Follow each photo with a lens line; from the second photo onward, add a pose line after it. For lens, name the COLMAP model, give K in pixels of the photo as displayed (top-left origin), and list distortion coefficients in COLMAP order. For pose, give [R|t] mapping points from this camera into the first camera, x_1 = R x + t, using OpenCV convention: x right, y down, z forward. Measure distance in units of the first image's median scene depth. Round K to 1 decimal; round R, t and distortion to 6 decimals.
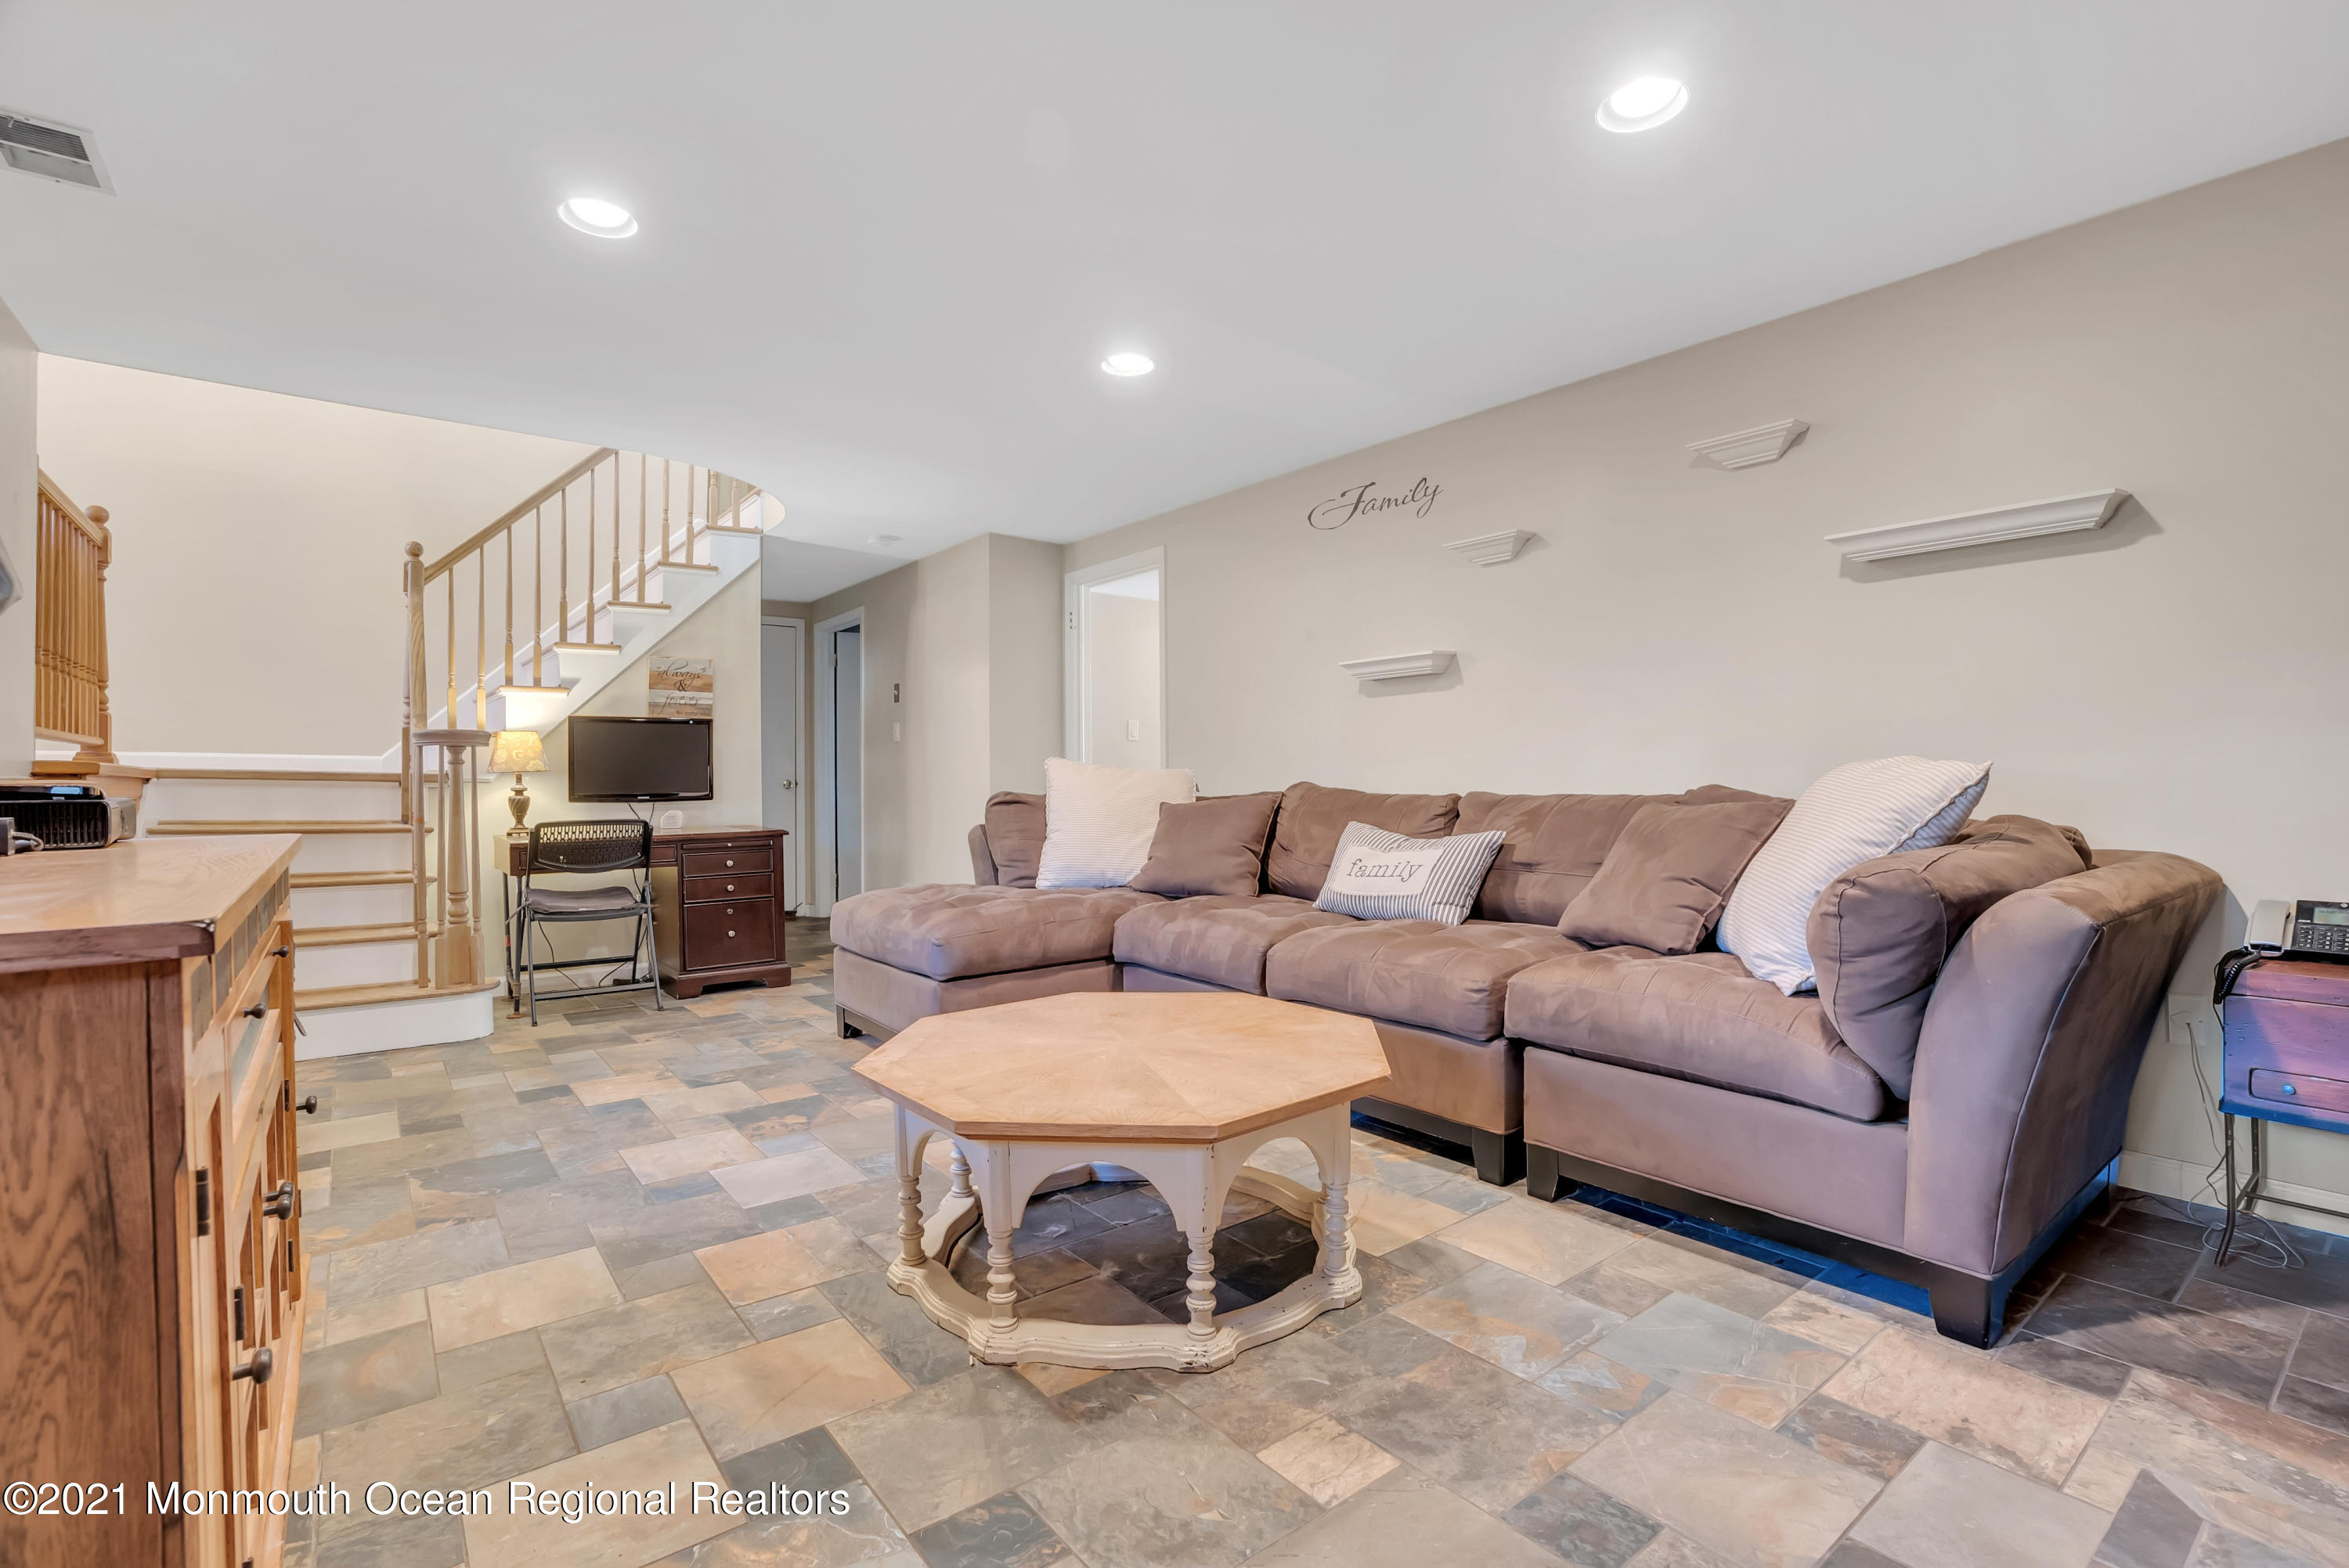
lens RADIAL K [[1081.5, 0, 1174.5], [0, 1081.5, 784.0], [0, 0, 1]] dist [-0.068593, 0.024280]
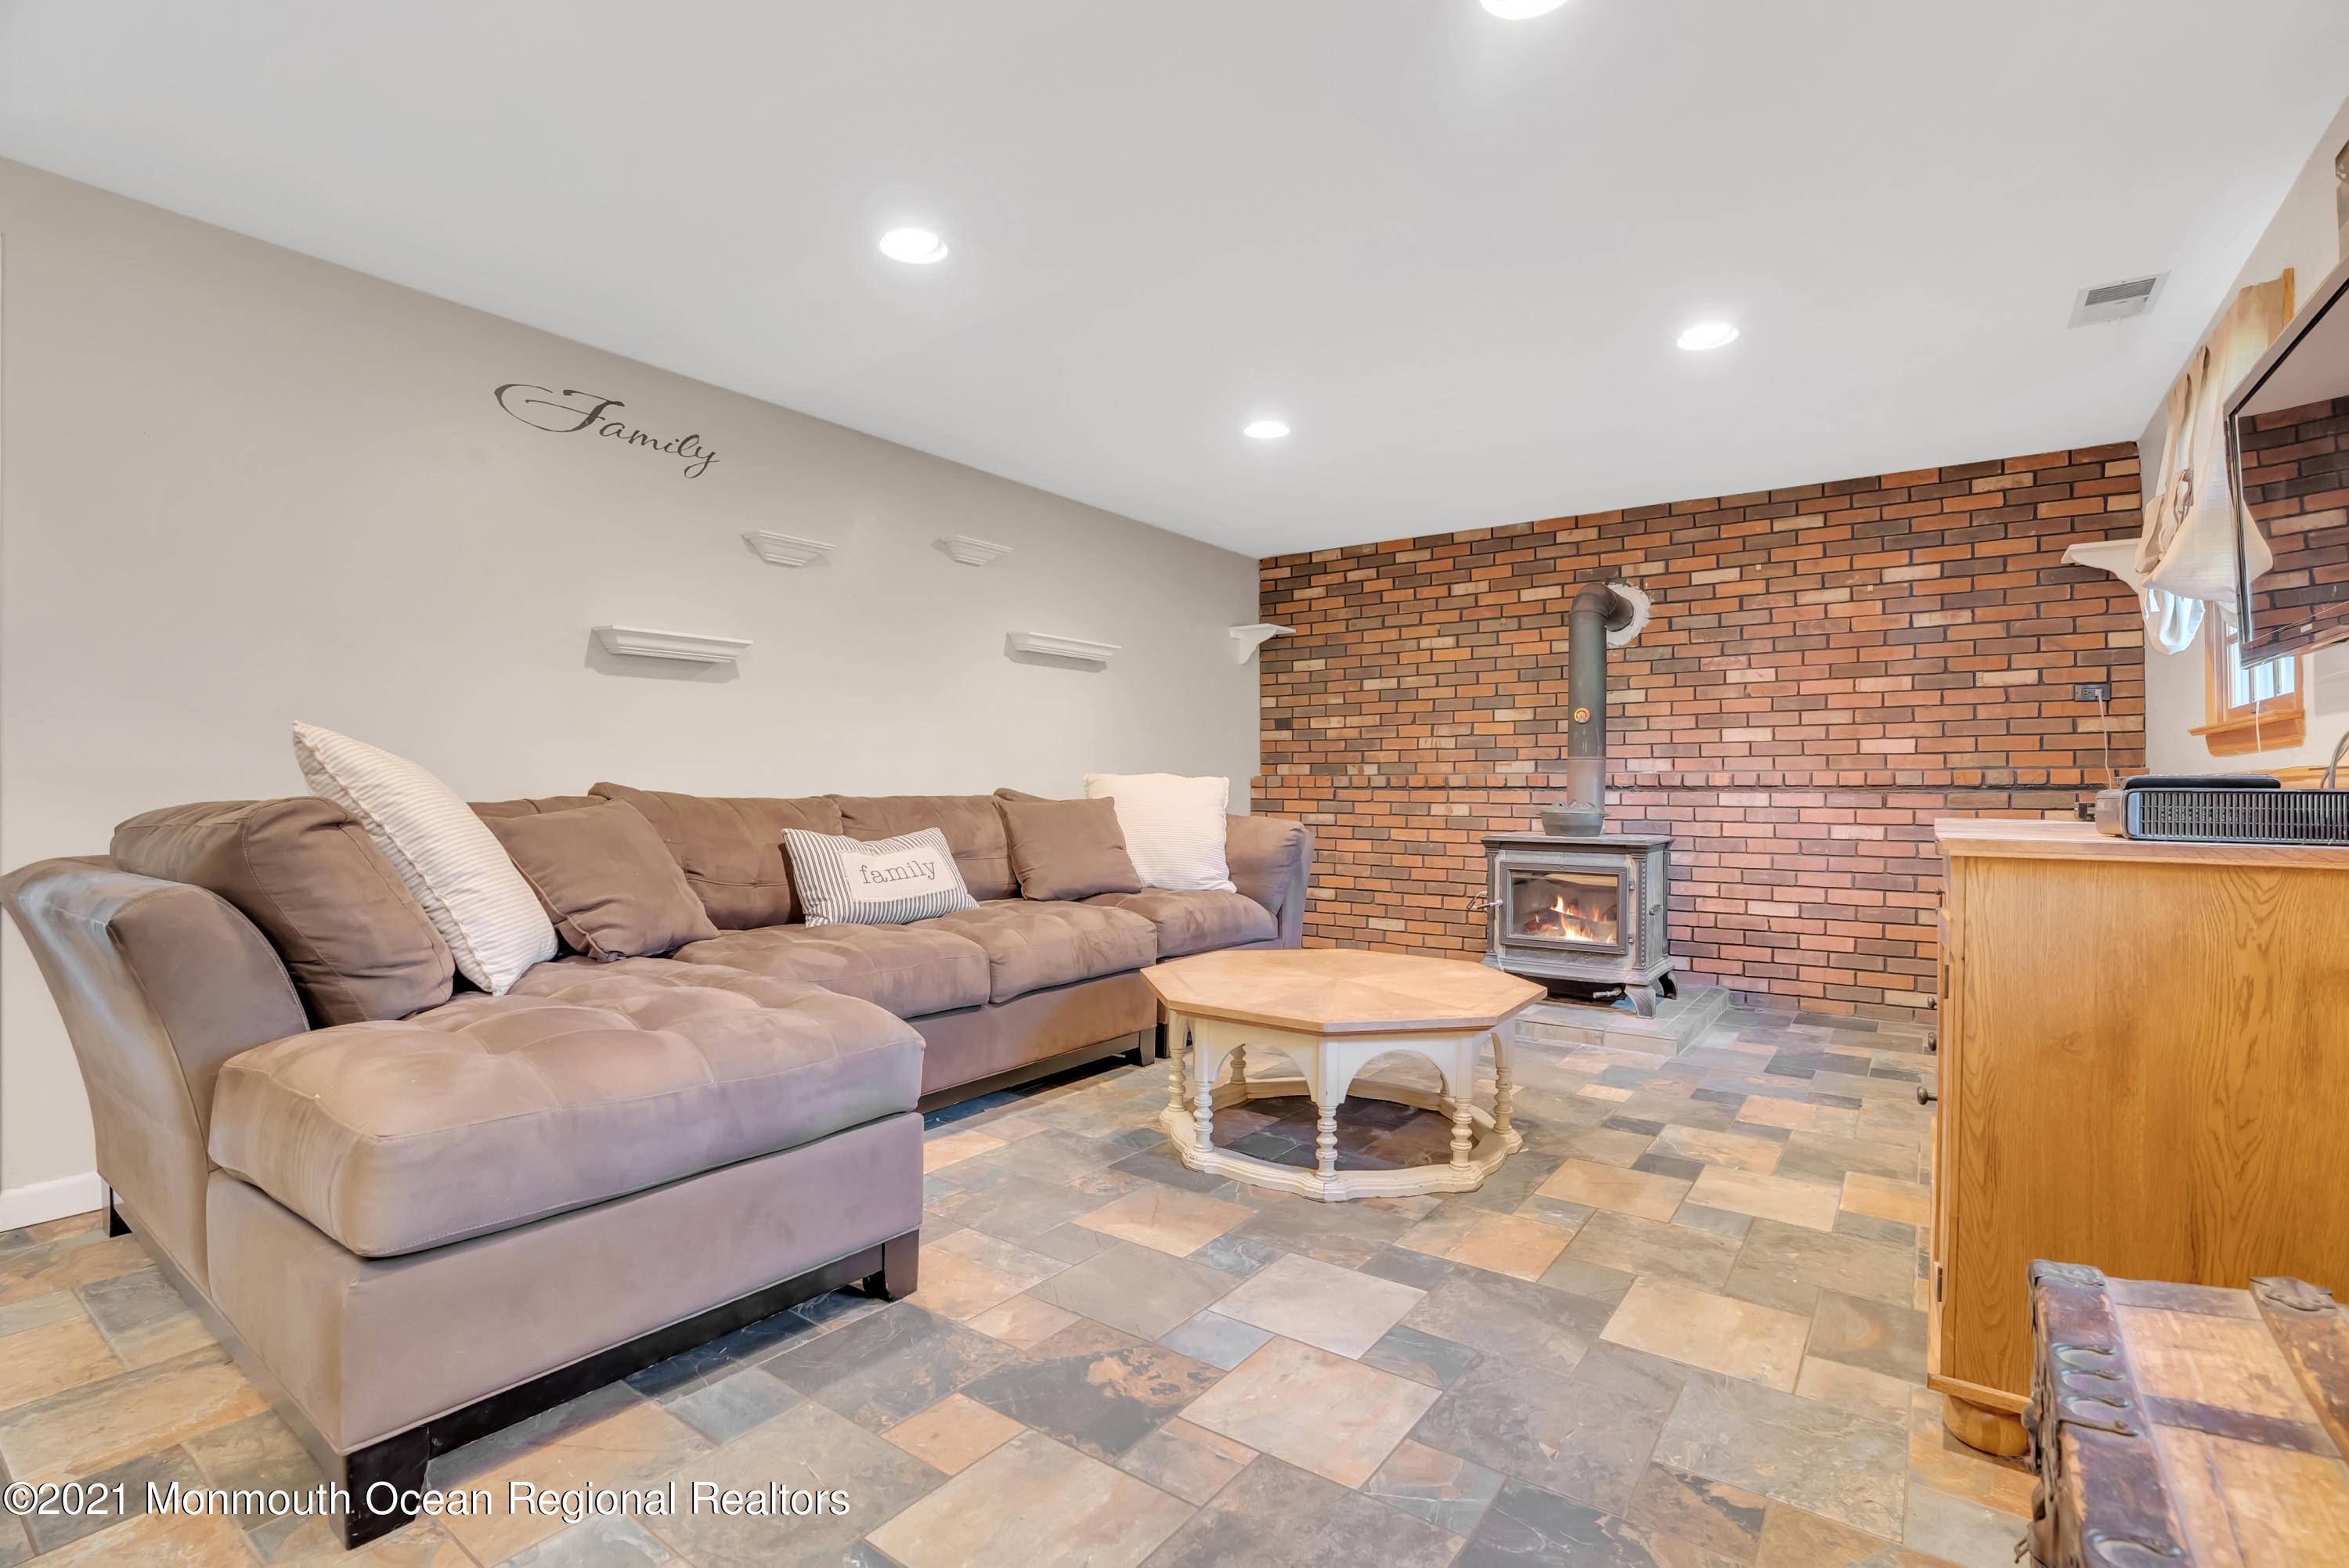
lens RADIAL K [[1087.7, 0, 1183.4], [0, 1087.7, 781.2], [0, 0, 1]] dist [-0.073803, 0.028185]
pose [[-0.285110, 0.011966, 0.958420, -1.047539], [0.002700, 0.999928, -0.011681, 0.009930], [-0.958491, -0.000743, -0.285121, 1.288519]]
